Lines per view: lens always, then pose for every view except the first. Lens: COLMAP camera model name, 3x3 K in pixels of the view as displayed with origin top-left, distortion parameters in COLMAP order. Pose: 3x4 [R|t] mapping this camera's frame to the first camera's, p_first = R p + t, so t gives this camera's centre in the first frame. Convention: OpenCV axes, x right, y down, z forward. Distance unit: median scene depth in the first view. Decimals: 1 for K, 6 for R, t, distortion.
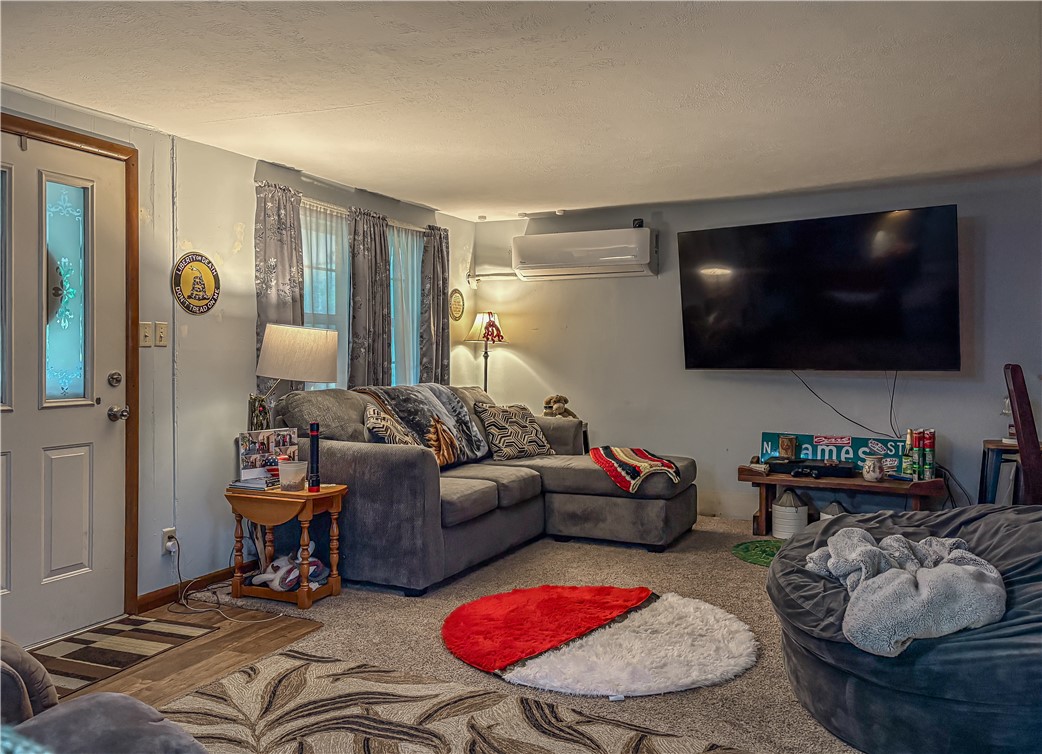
lens RADIAL K [[787.6, 0, 519.2], [0, 787.6, 369.5], [0, 0, 1]] dist [0.039592, -0.112008]
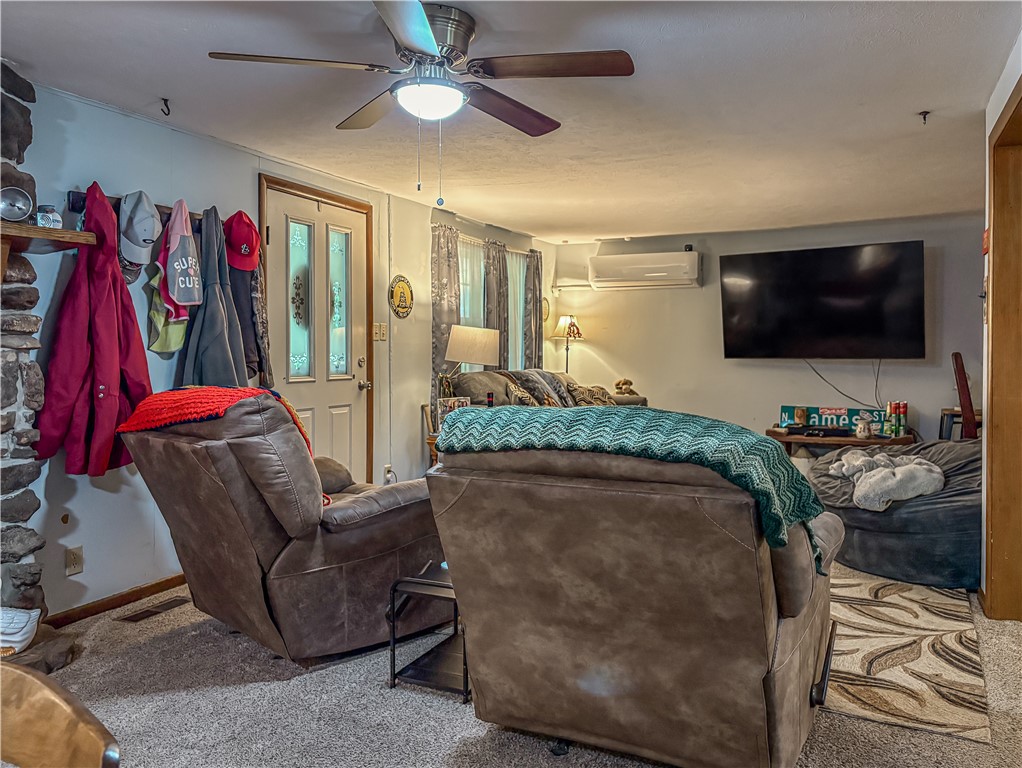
lens RADIAL K [[790.2, 0, 511.0], [0, 790.2, 384.0], [0, 0, 1]] dist [-0.002068, -0.115696]
pose [[0.999923, -0.000564, 0.012423, -0.182353], [0.000312, 0.999794, 0.020270, 0.016912], [-0.012432, -0.020264, 0.999717, -0.359245]]
